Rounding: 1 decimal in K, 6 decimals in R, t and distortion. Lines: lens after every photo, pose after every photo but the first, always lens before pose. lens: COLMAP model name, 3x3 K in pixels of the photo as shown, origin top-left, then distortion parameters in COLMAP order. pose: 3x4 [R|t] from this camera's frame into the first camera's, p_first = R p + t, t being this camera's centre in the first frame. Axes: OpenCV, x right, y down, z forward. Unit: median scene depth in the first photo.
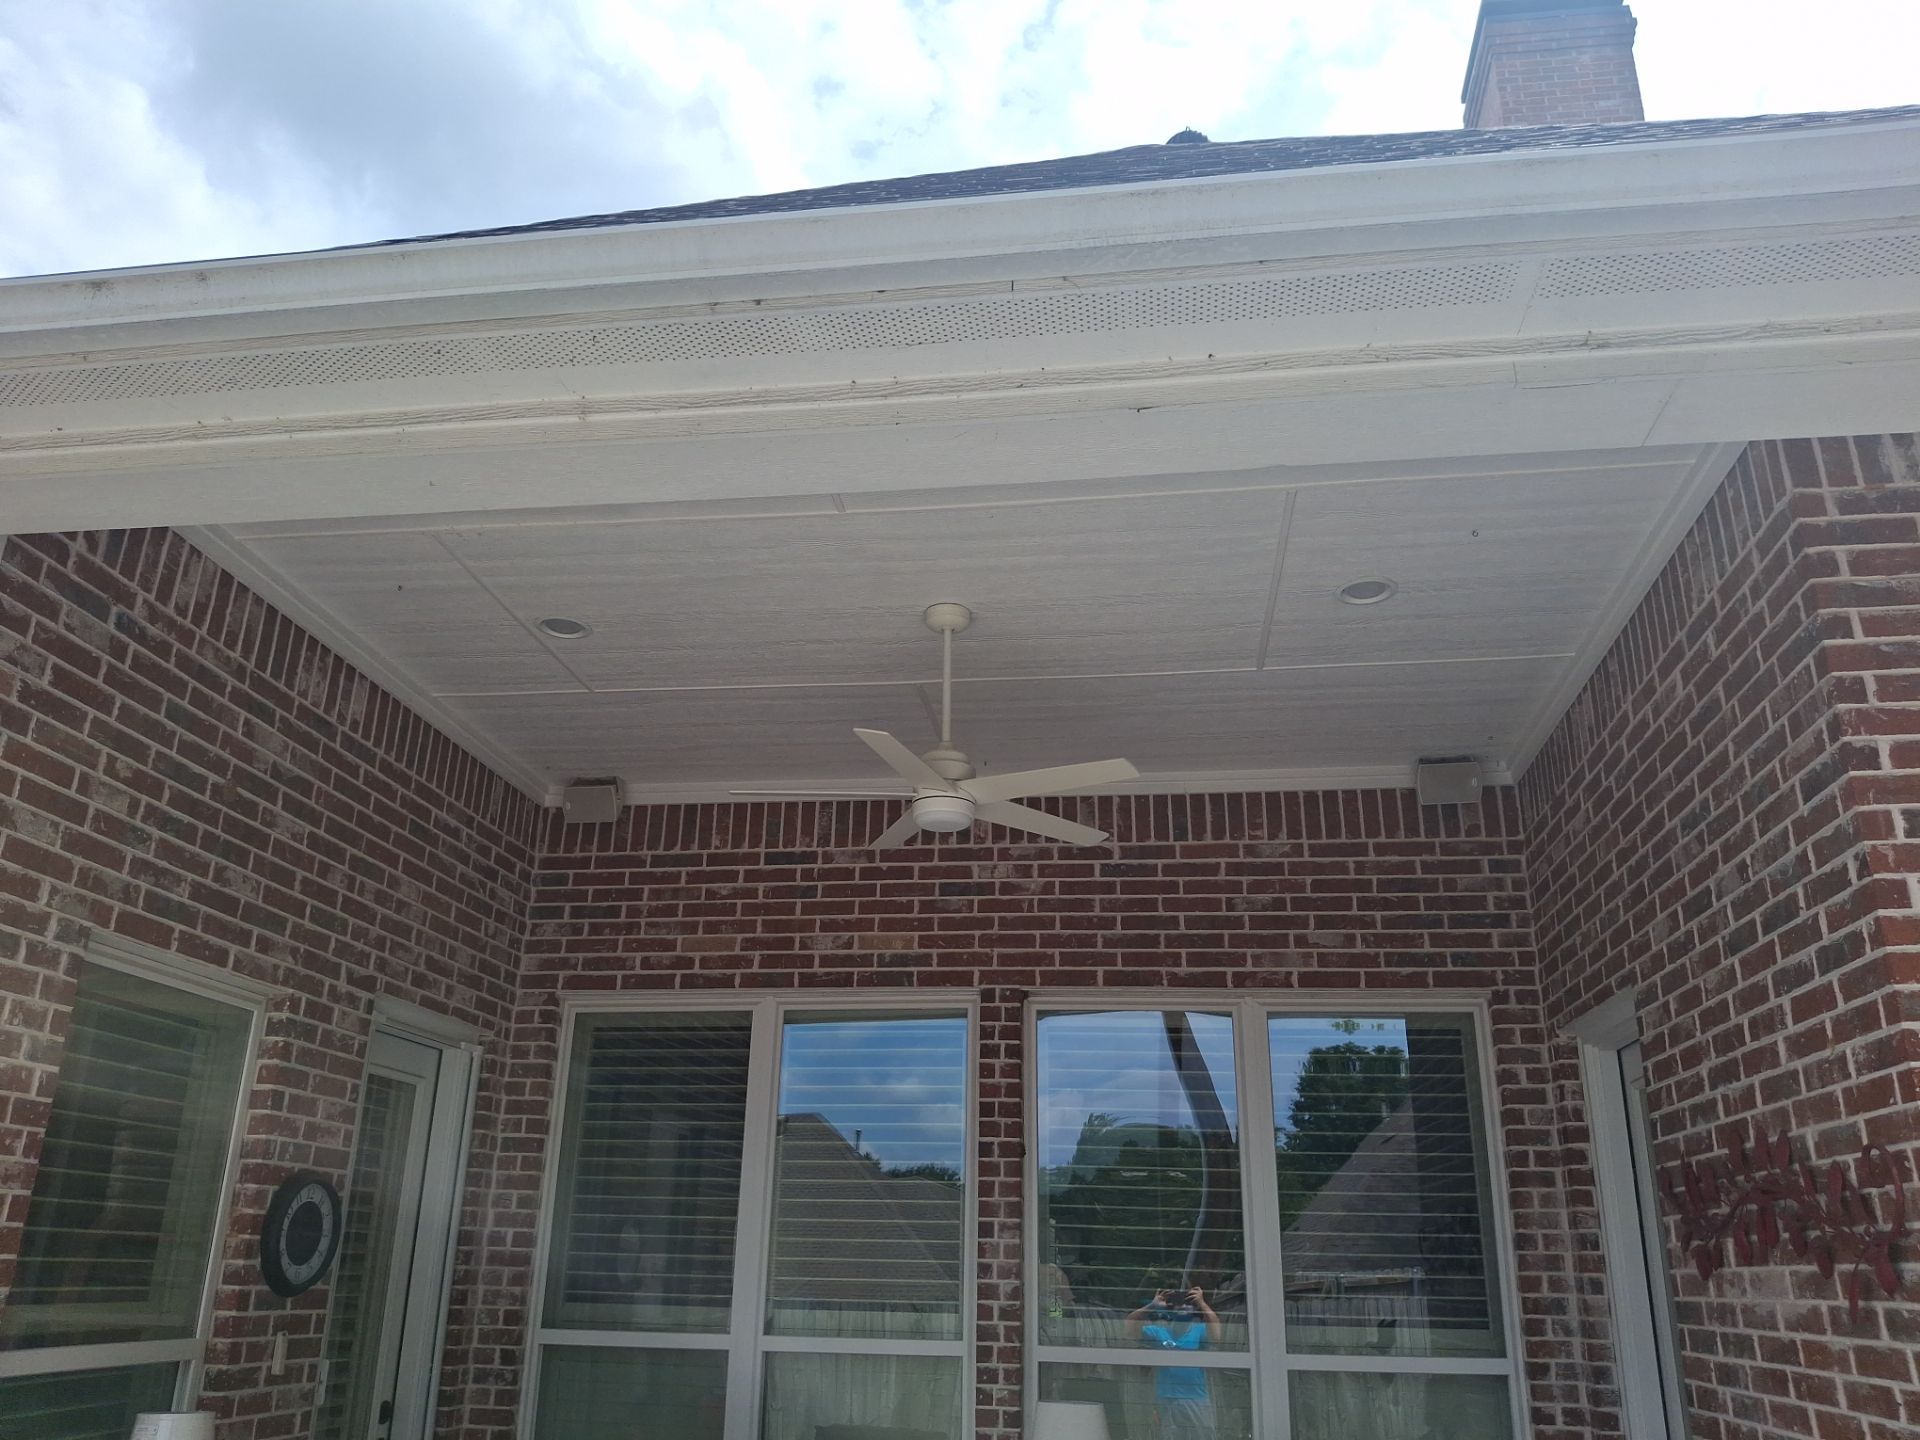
lens RADIAL K [[1444.7, 0, 955.5], [0, 1444.7, 763.4], [0, 0, 1]] dist [-0.003090, -0.007574]
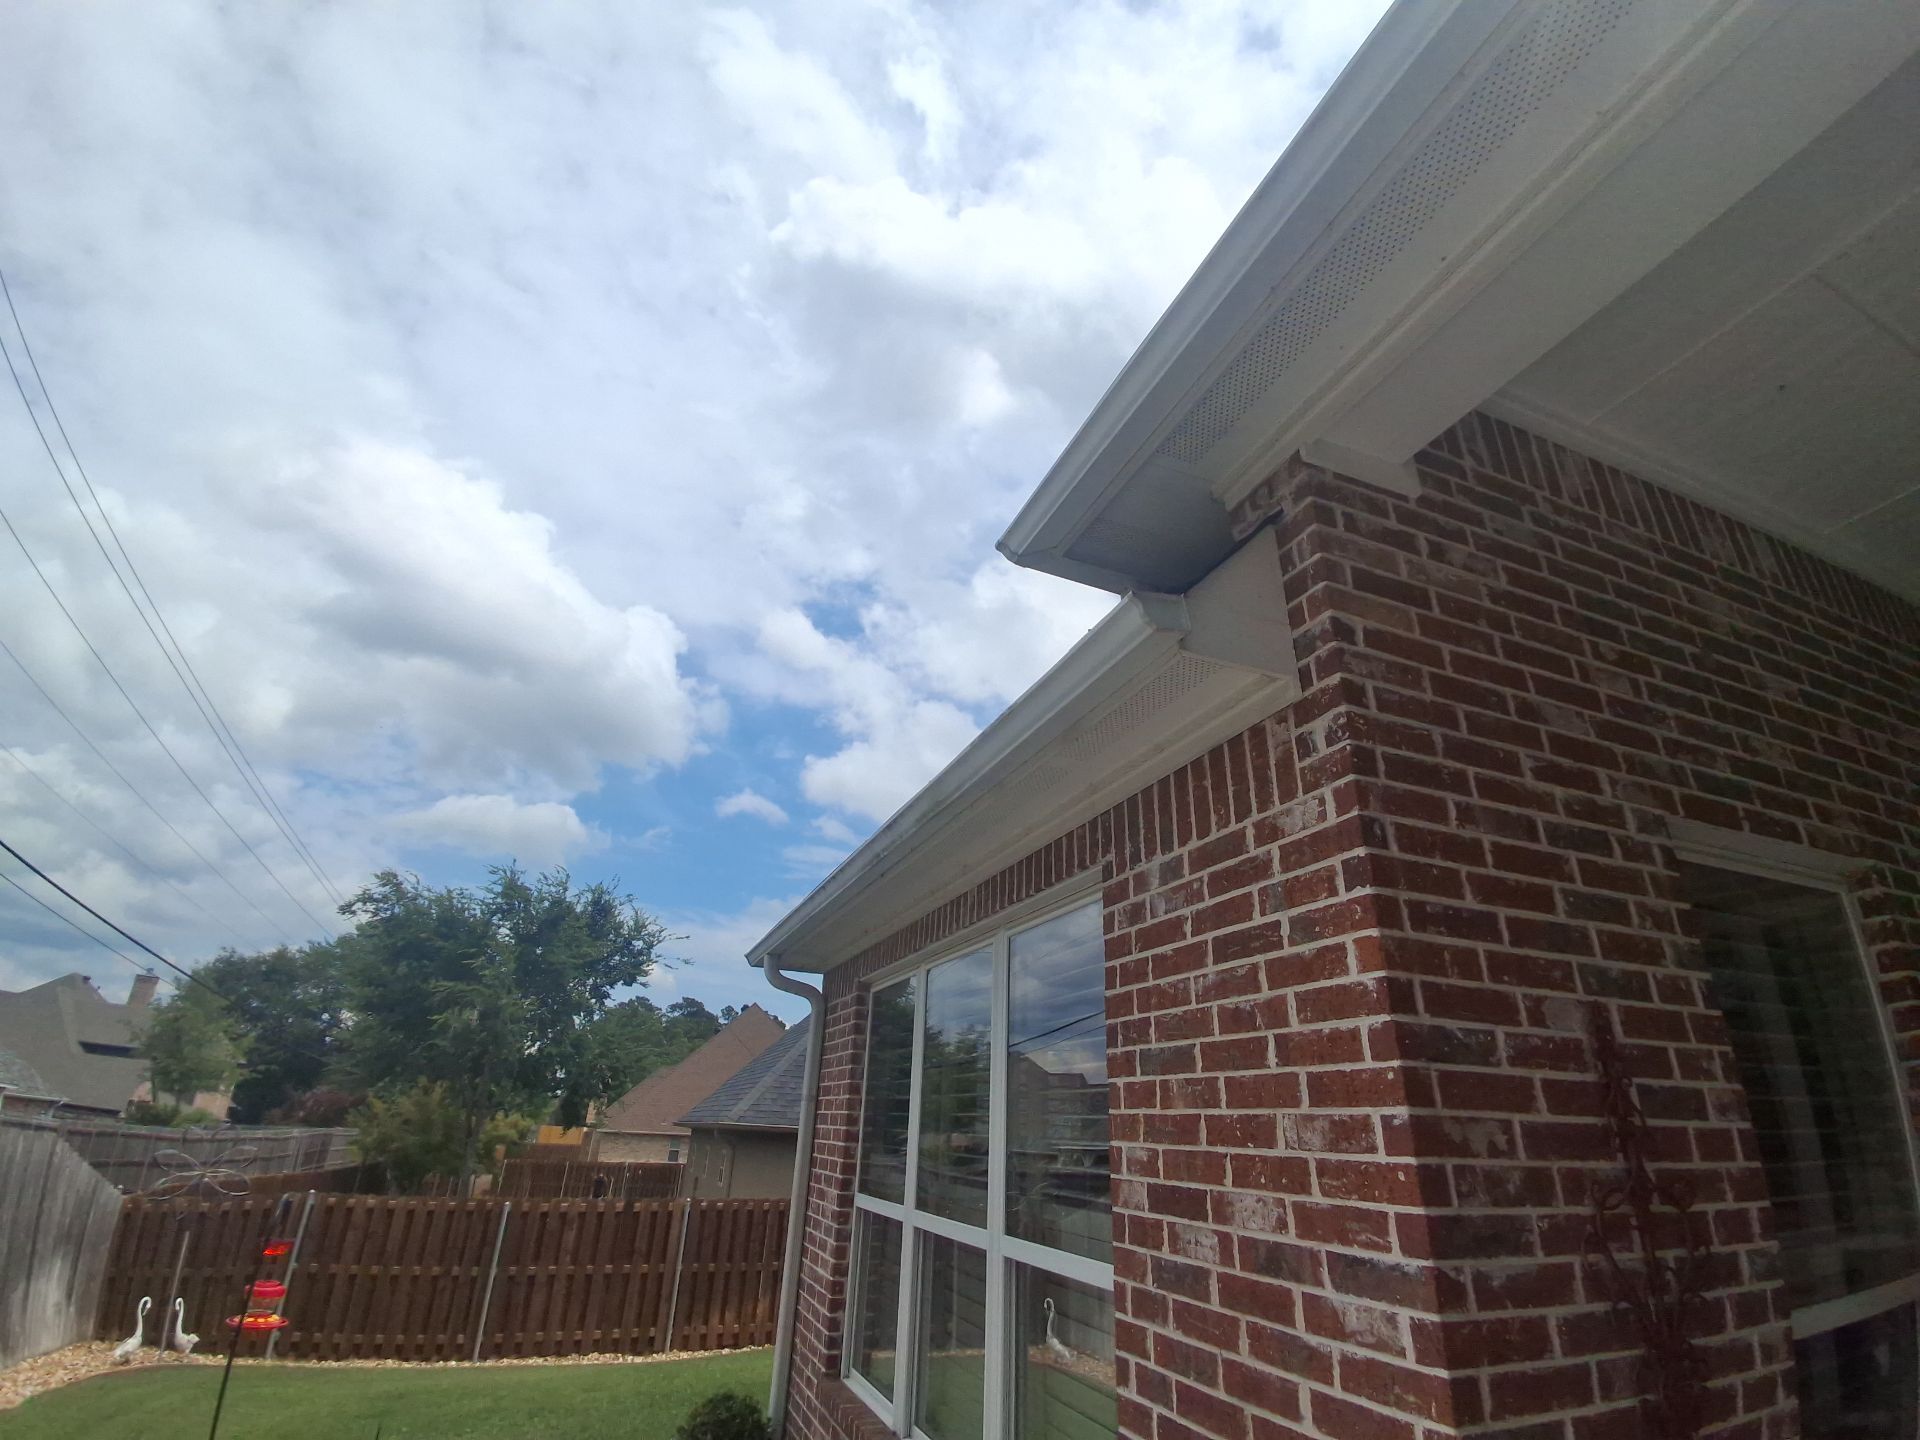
lens RADIAL K [[868.7, 0, 947.8], [0, 868.7, 710.6], [0, 0, 1]] dist [0.001637, -0.024980]
pose [[0.494628, -0.381591, -0.780853, -0.372800], [0.260847, 0.922216, -0.285440, 0.088692], [0.829037, -0.062497, 0.555691, 0.335038]]
